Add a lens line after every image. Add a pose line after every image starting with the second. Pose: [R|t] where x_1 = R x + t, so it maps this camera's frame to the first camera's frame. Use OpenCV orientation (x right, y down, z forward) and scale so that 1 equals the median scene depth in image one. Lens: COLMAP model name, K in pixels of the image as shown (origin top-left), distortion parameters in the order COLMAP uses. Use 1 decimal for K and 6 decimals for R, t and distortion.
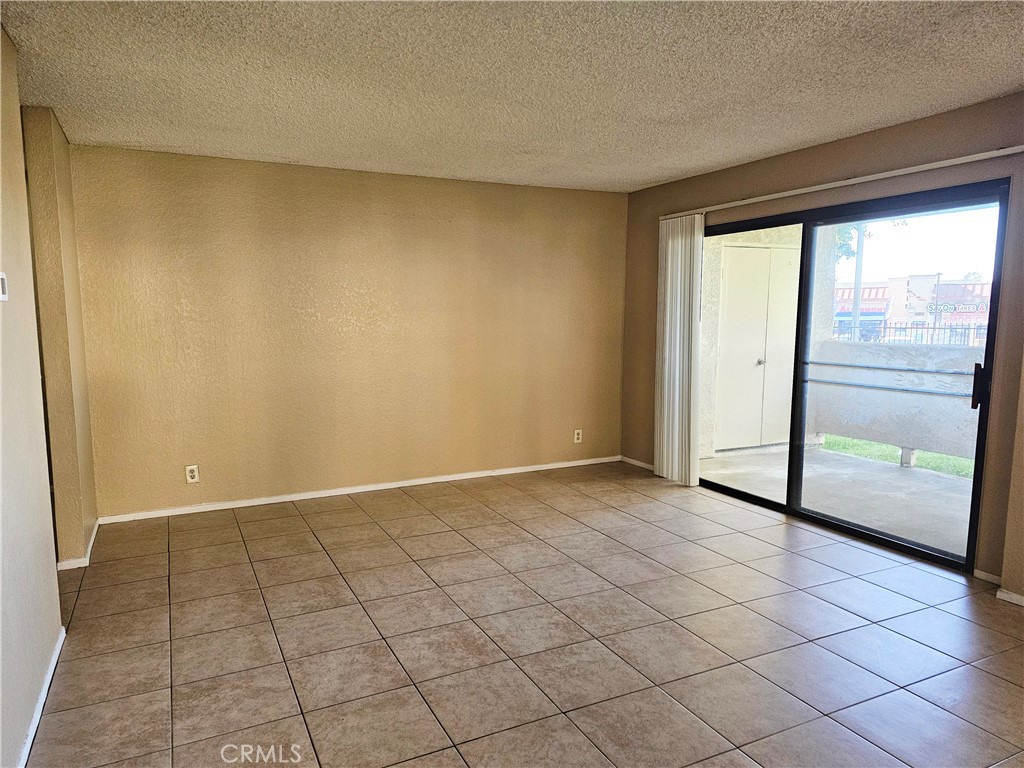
lens RADIAL K [[683.8, 0, 511.2], [0, 683.8, 388.9], [0, 0, 1]] dist [0.099476, -0.103445]
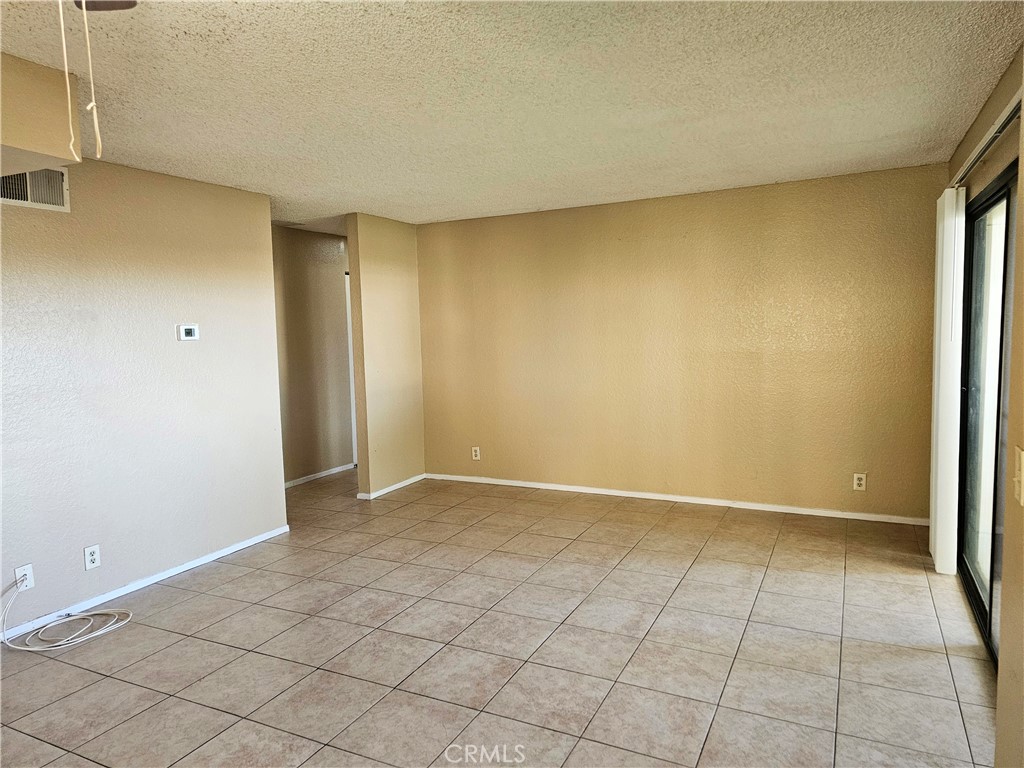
lens RADIAL K [[683.8, 0, 511.2], [0, 683.8, 388.9], [0, 0, 1]] dist [0.099476, -0.103445]
pose [[0.607381, 0.065630, -0.791695, 0.704881], [-0.063303, 0.997411, 0.034118, -0.058008], [0.791884, 0.029394, 0.609963, 0.278126]]
